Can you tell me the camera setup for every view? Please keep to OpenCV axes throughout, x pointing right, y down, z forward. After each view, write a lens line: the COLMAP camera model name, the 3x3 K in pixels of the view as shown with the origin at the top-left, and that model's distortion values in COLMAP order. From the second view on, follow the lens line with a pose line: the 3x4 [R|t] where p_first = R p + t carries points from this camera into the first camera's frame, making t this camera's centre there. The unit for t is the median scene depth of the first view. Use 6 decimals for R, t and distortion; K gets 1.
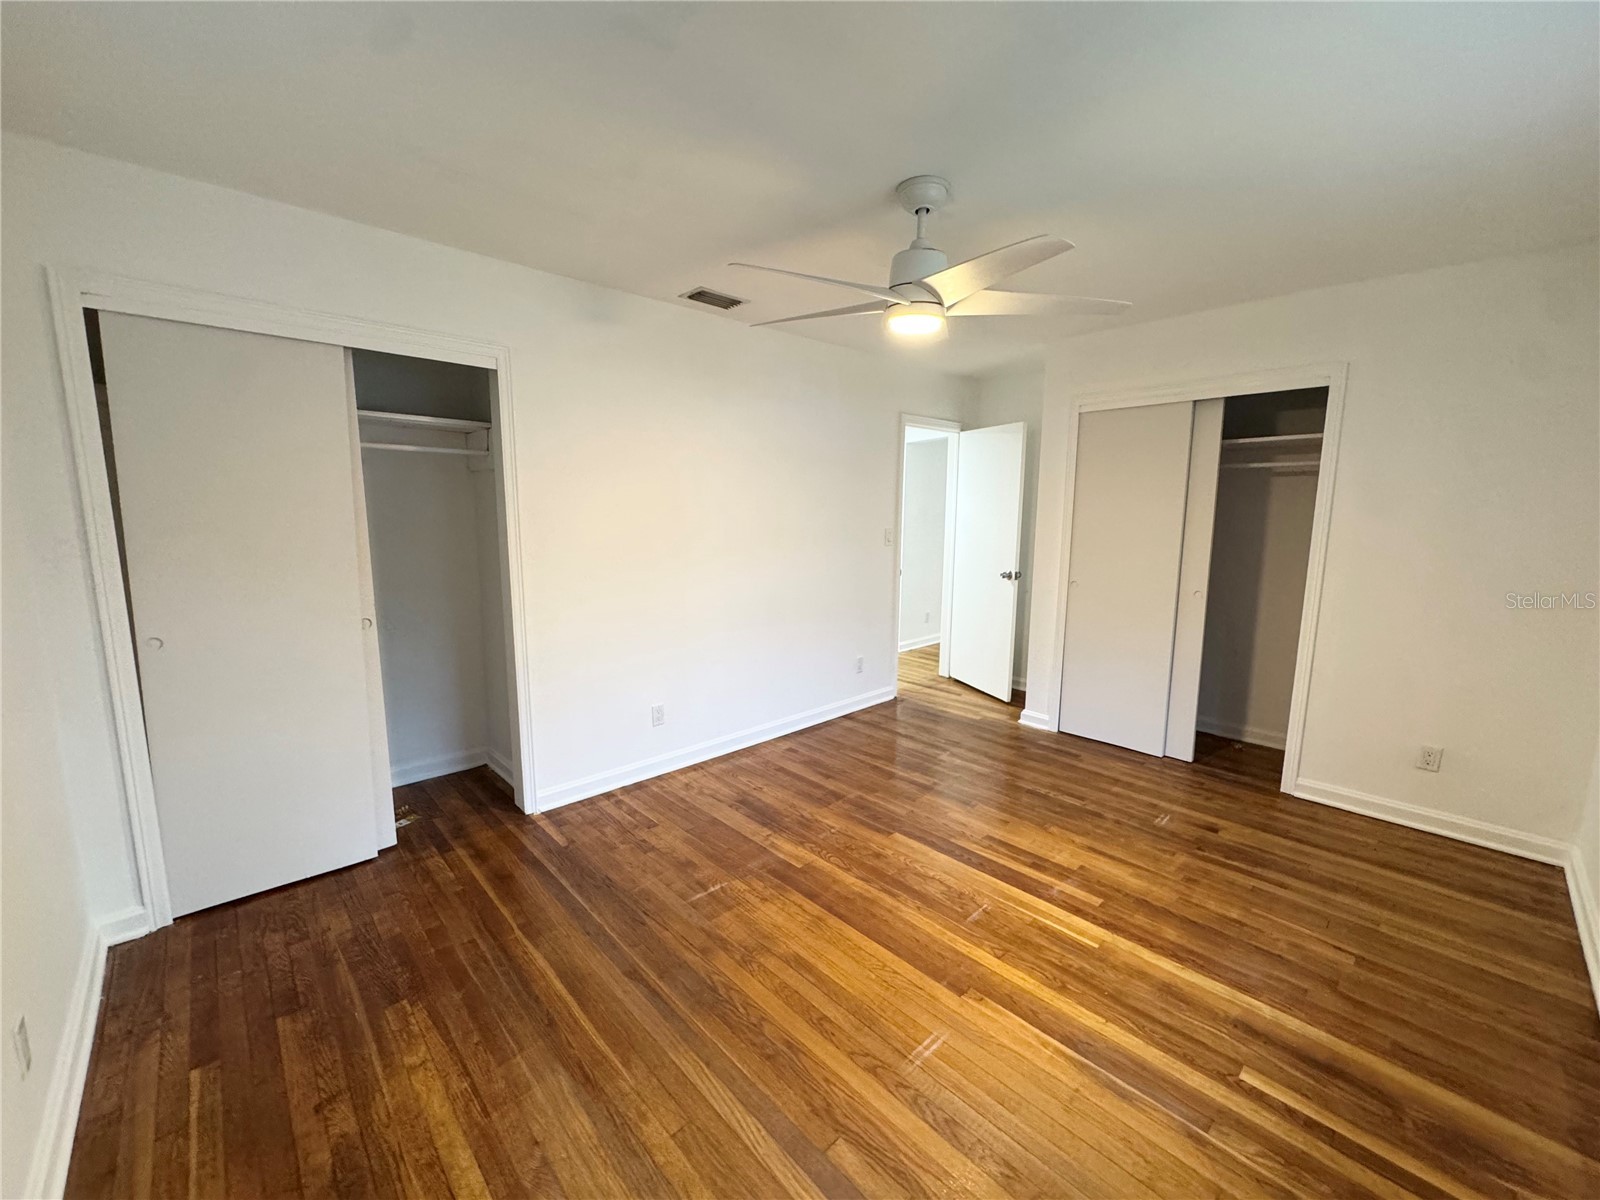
lens RADIAL K [[636.3, 0, 799.0], [0, 636.3, 595.0], [0, 0, 1]] dist [-0.002040, 0.000475]
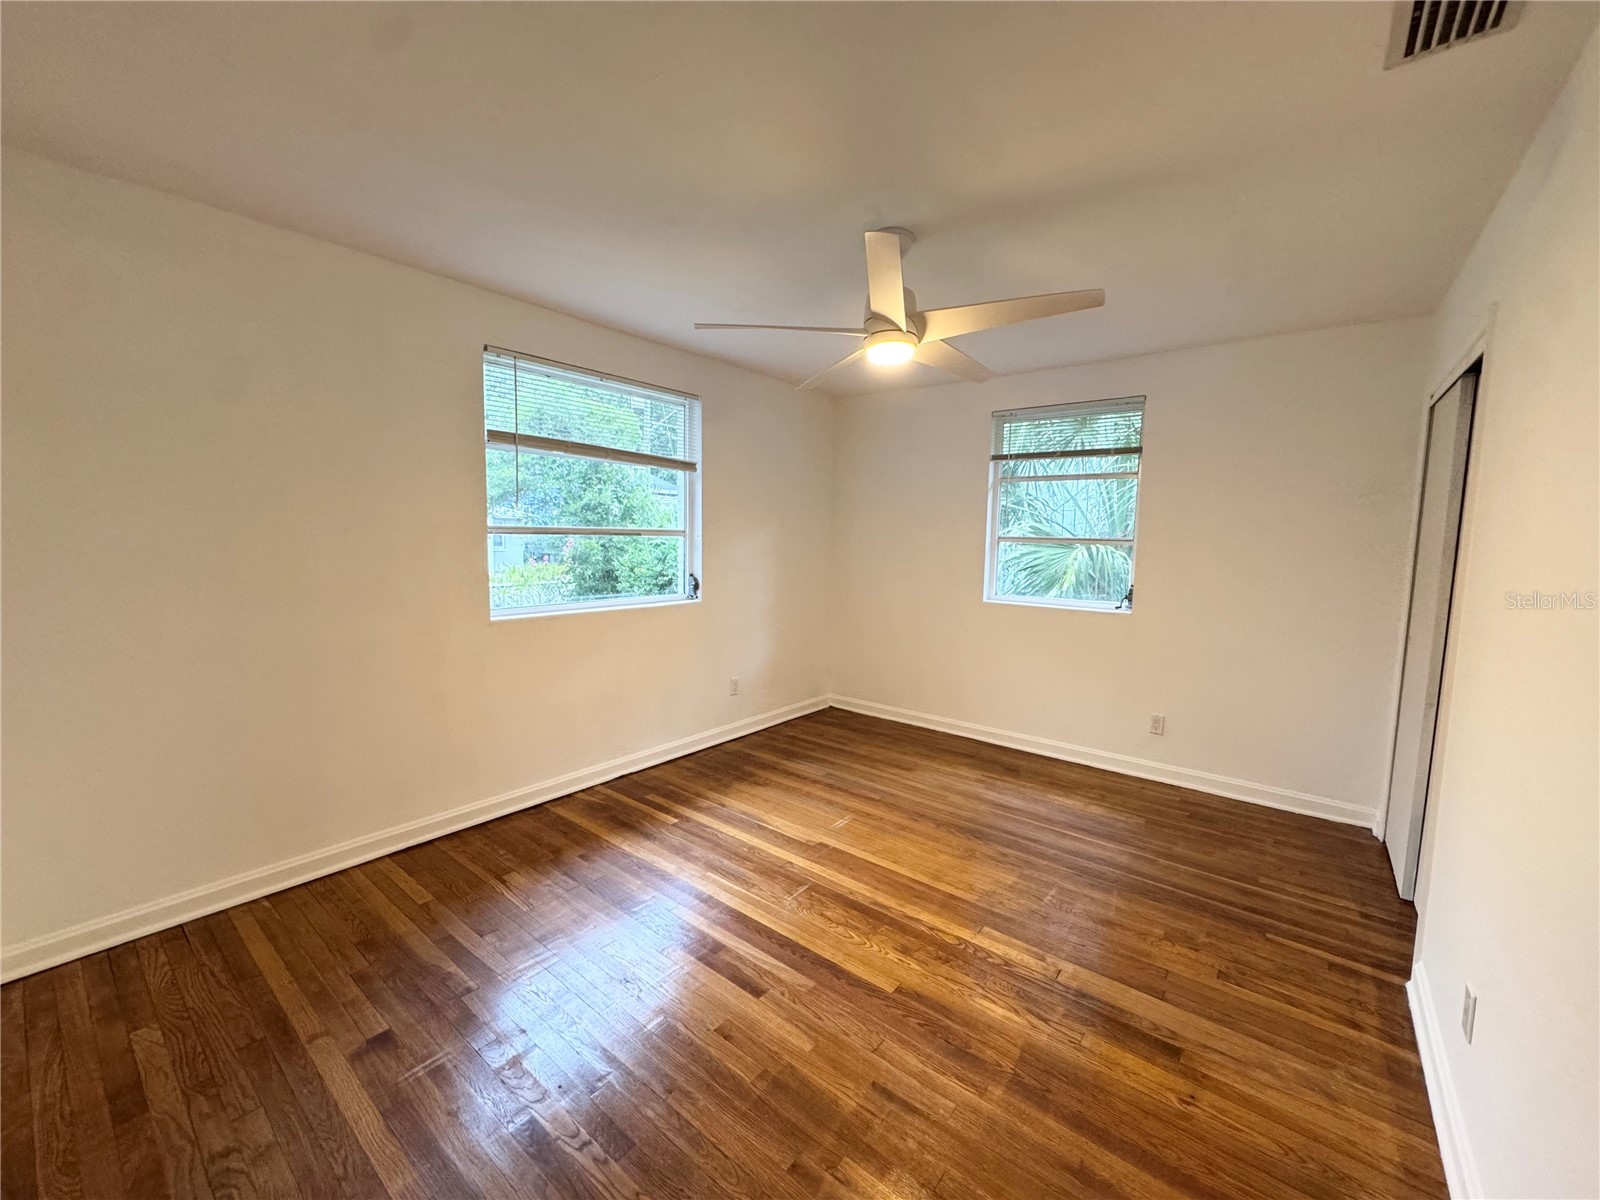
lens RADIAL K [[636.3, 0, 799.0], [0, 636.3, 595.0], [0, 0, 1]] dist [-0.002040, 0.000475]
pose [[-0.989363, -0.015095, -0.144684, 0.445908], [-0.048446, 0.972014, 0.229872, -0.245797], [0.137165, 0.234436, -0.962406, 1.932203]]
